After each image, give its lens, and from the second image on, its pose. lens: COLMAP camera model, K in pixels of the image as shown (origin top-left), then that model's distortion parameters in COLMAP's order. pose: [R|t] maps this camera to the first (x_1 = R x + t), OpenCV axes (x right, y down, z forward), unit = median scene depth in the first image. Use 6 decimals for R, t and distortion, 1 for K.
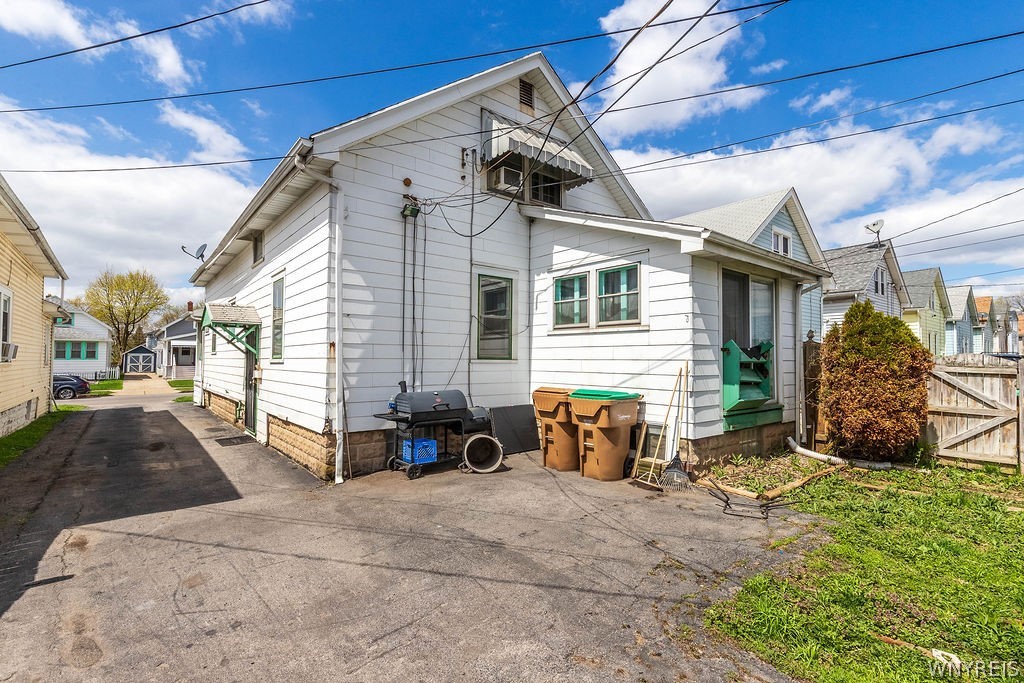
lens RADIAL K [[464.7, 0, 514.9], [0, 464.7, 314.8], [0, 0, 1]] dist [0.000417, -0.000084]
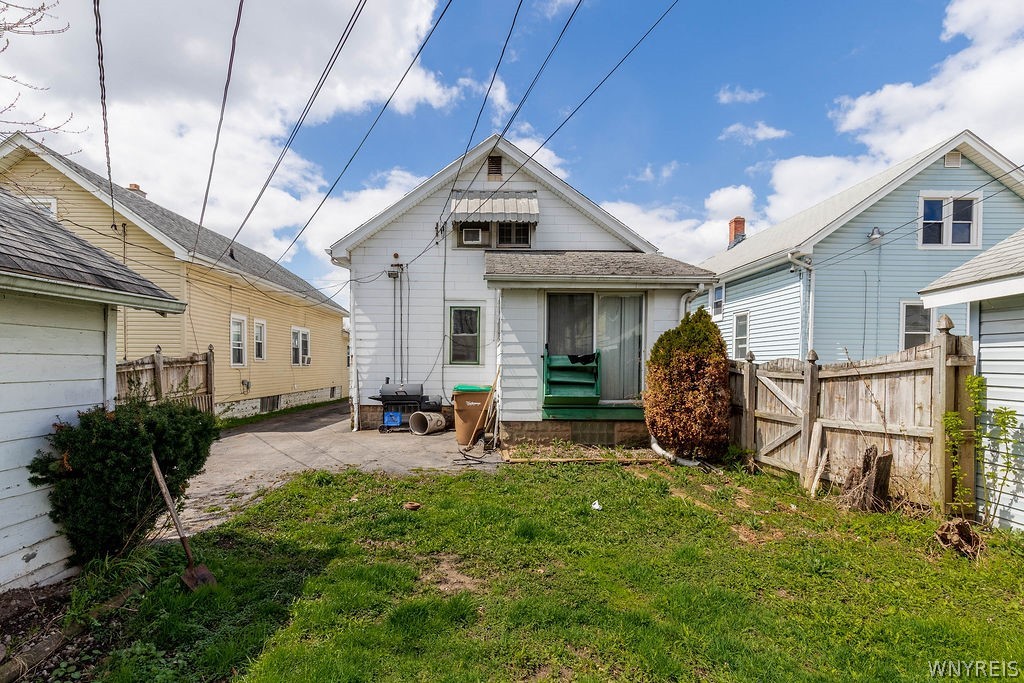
lens RADIAL K [[495.8, 0, 515.9], [0, 495.8, 325.3], [0, 0, 1]] dist [0.002015, 0.000238]
pose [[0.793582, -0.049180, -0.606472, 1.155713], [0.057374, 0.998335, -0.005881, -0.008044], [0.605752, -0.030129, 0.795083, -0.135651]]
